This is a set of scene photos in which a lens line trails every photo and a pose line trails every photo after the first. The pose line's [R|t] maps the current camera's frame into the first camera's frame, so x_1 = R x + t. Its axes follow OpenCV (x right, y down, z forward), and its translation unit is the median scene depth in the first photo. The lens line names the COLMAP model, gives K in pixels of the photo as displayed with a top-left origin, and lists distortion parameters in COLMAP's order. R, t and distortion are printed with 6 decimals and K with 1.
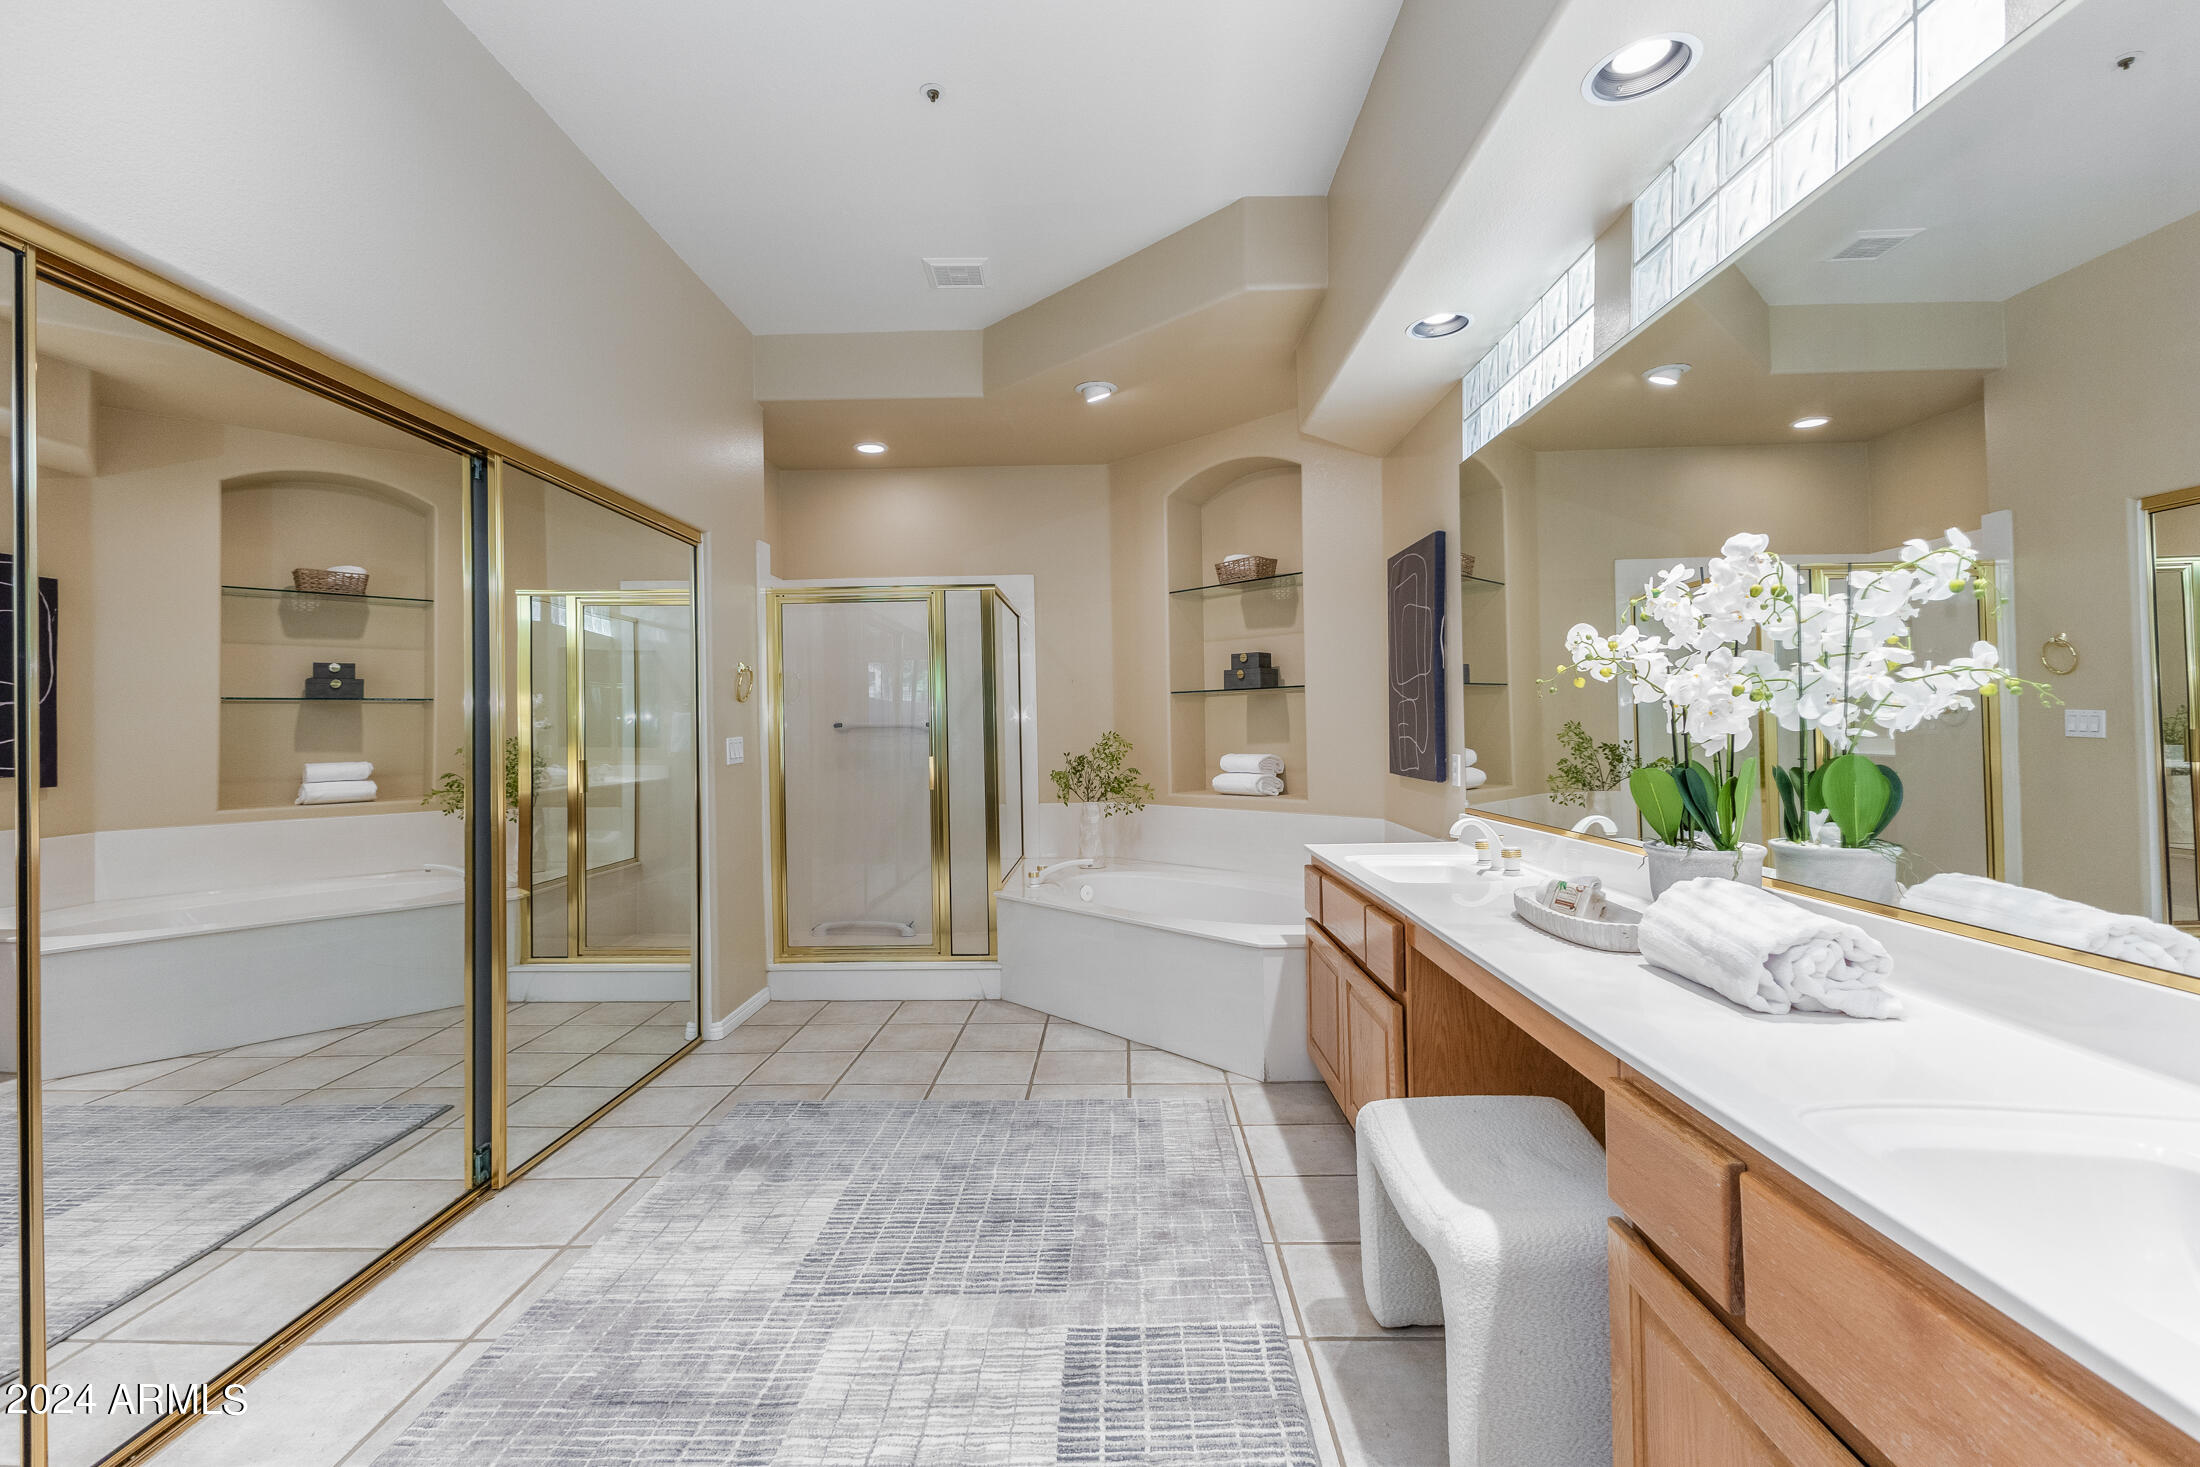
lens RADIAL K [[941.5, 0, 1100.6], [0, 941.5, 728.1], [0, 0, 1]] dist [0.007579, -0.000696]
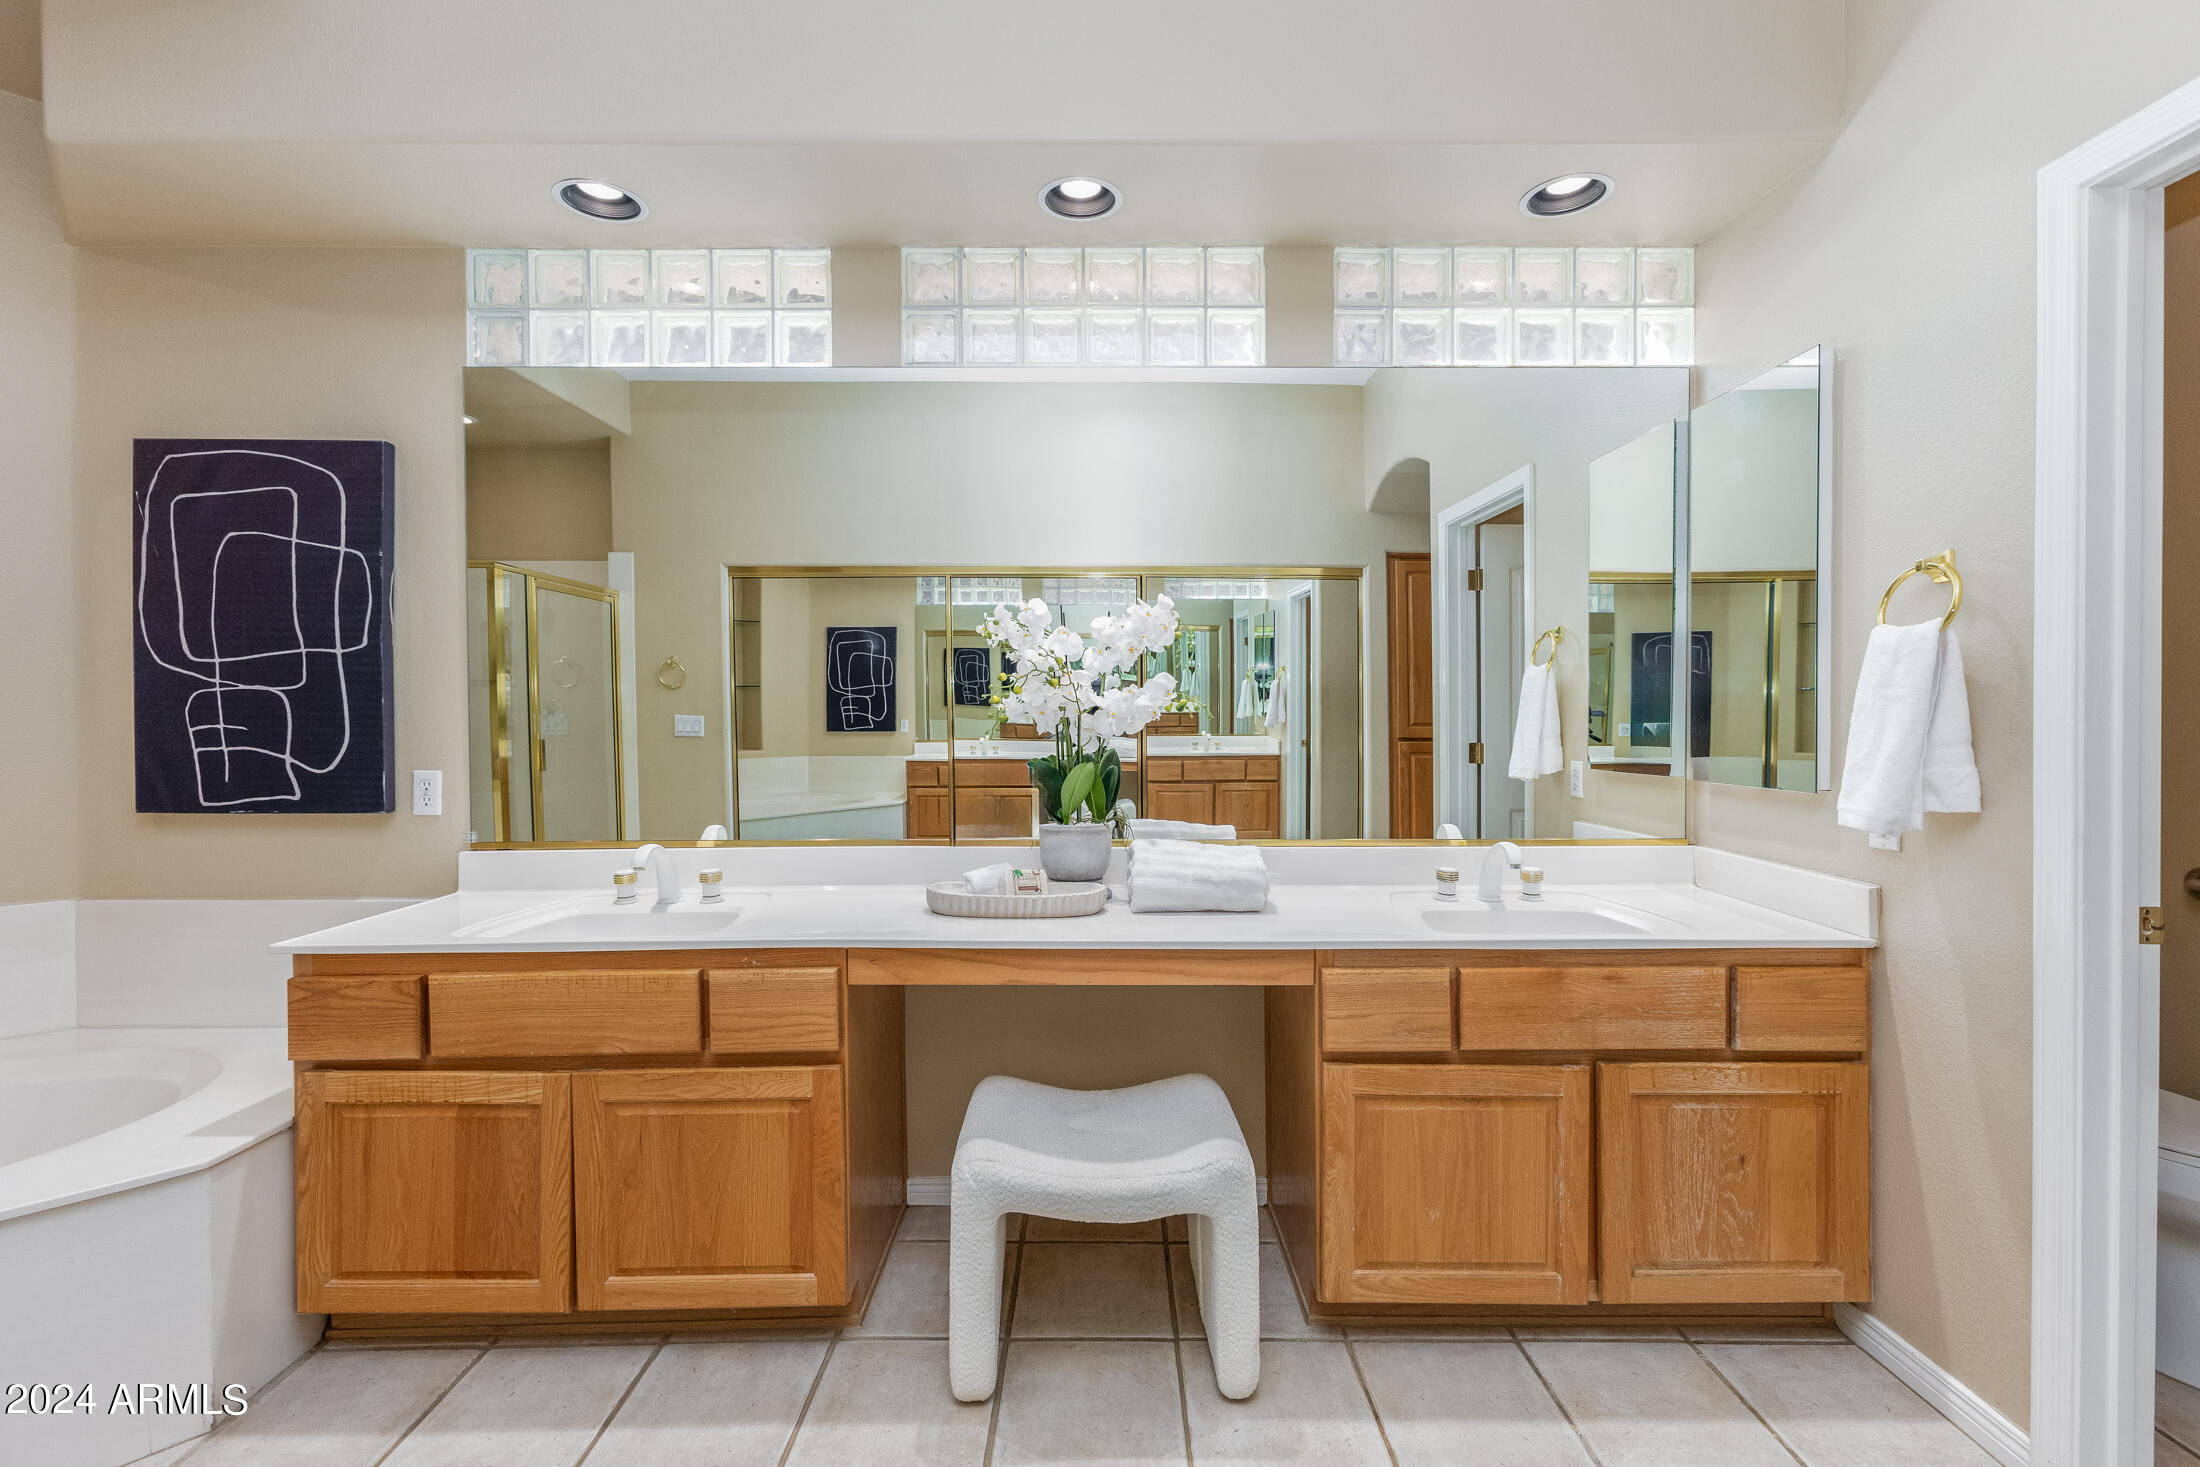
lens RADIAL K [[972.3, 0, 1107.4], [0, 972.3, 721.7], [0, 0, 1]] dist [0.010419, -0.000850]
pose [[-0.022751, 0.006936, 0.999717, -0.385065], [0.003710, 0.999970, -0.006853, -0.001466], [-0.999734, 0.003553, -0.022776, 0.542746]]
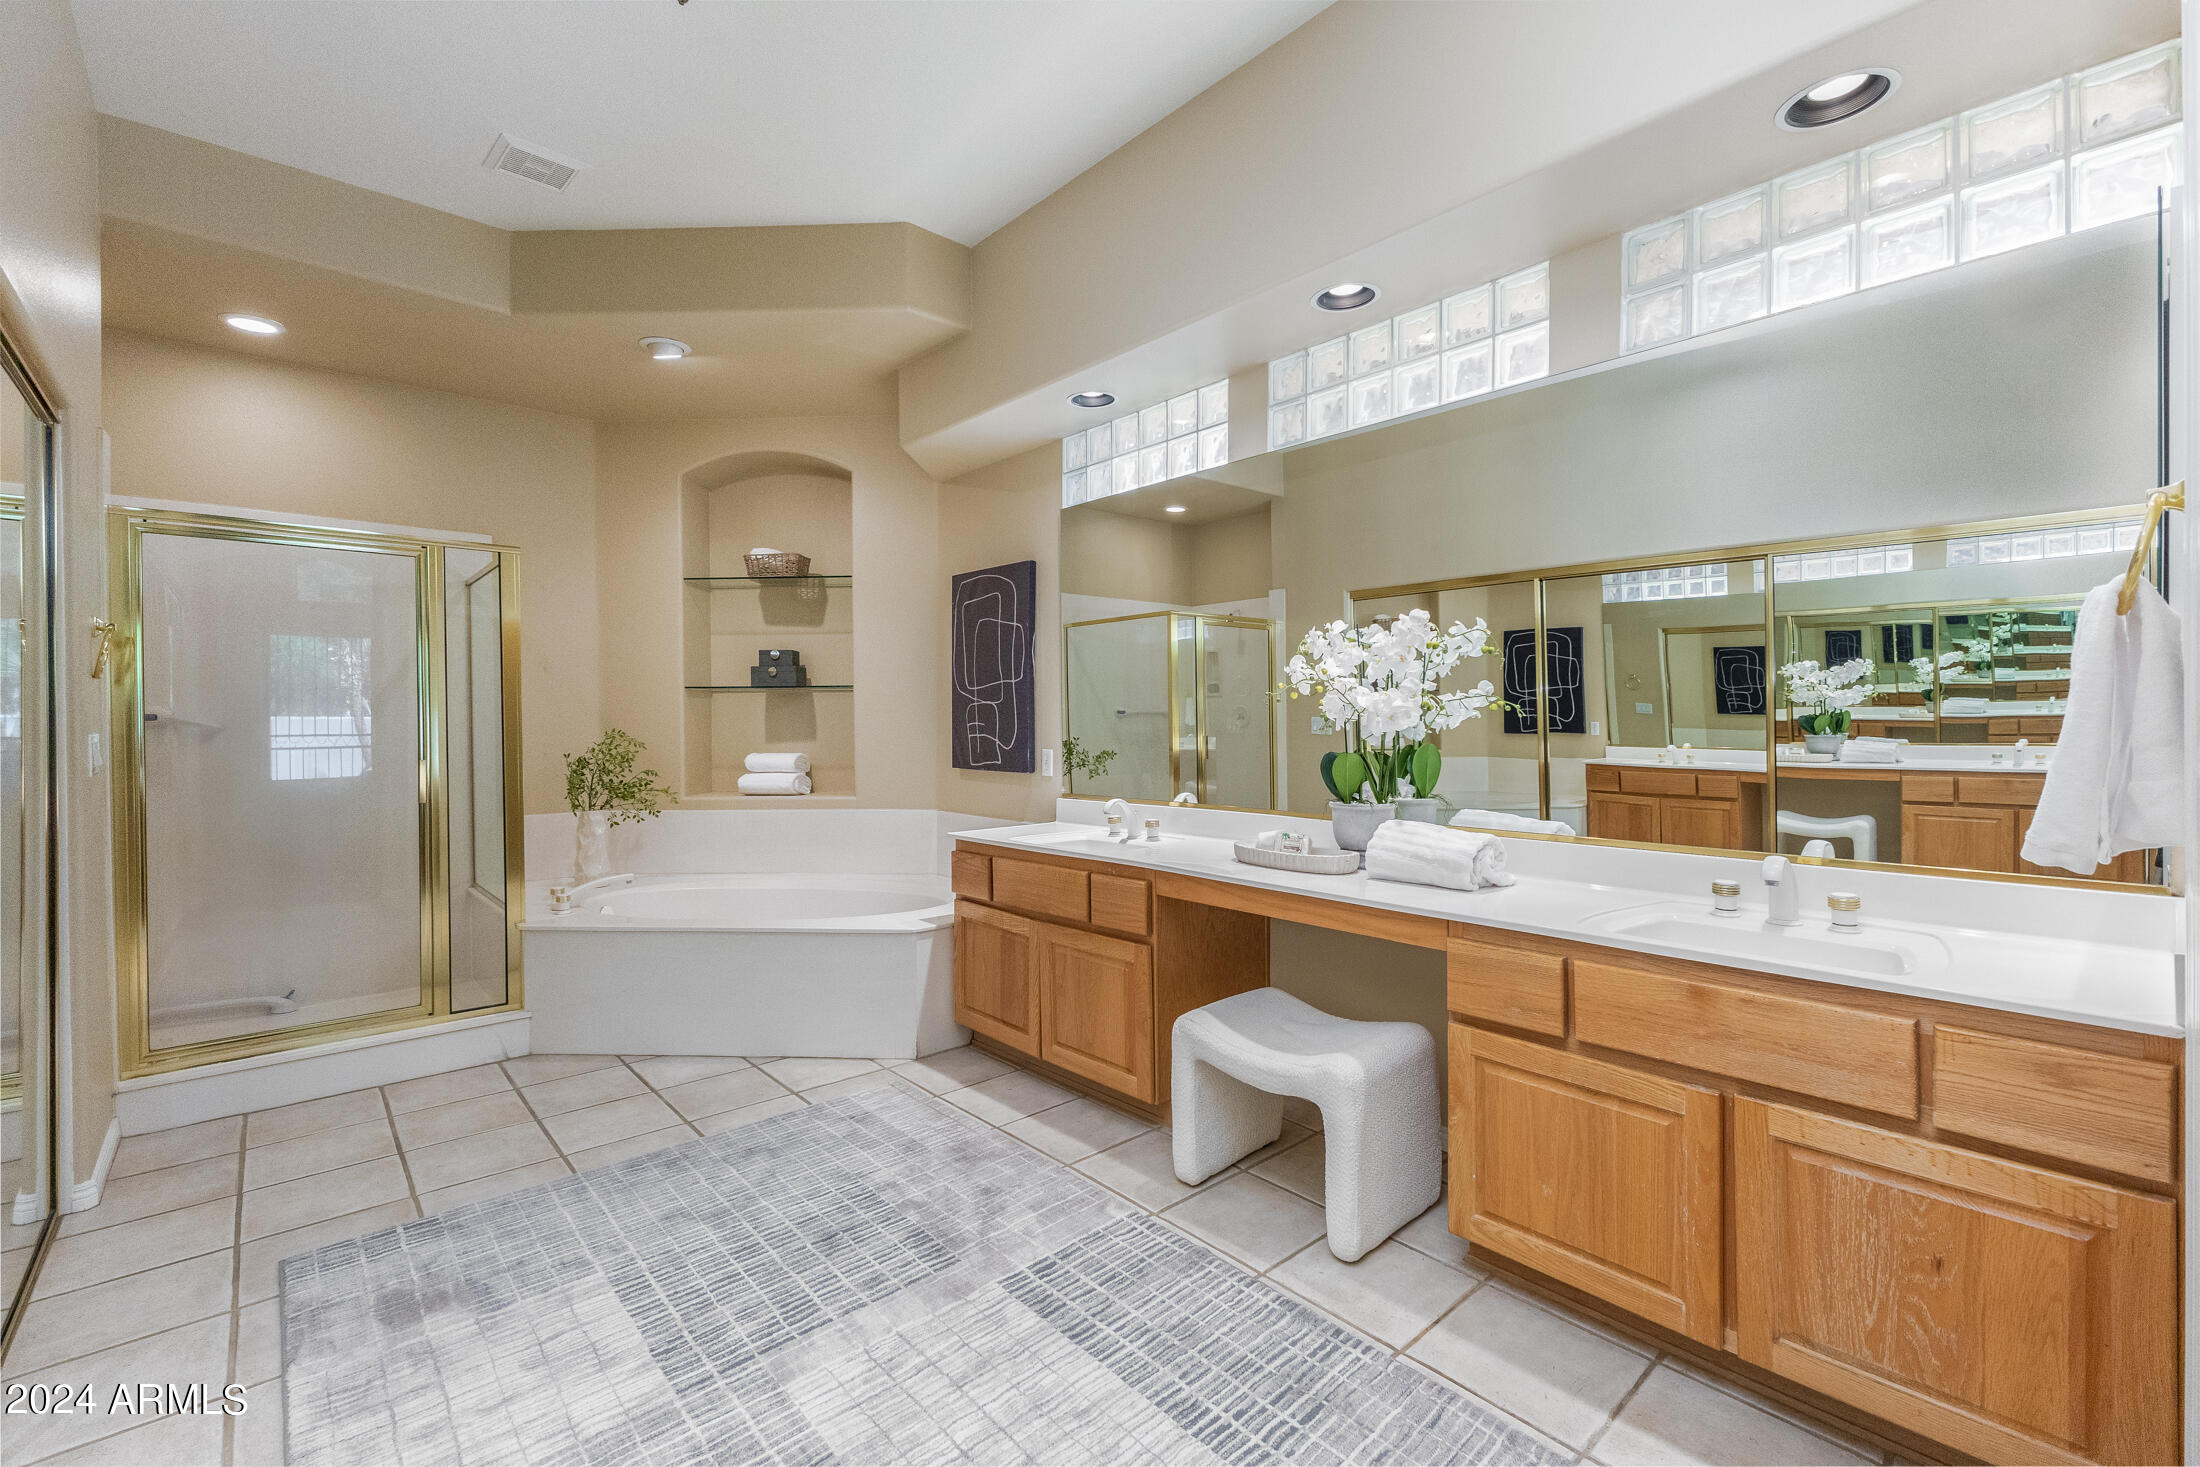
lens RADIAL K [[941.5, 0, 1100.6], [0, 941.5, 728.1], [0, 0, 1]] dist [0.007579, -0.000696]
pose [[0.733093, 0.006657, 0.680096, -0.412342], [-0.005625, 0.999977, -0.003725, 0.005422], [-0.680105, -0.001095, 0.733114, 0.080895]]
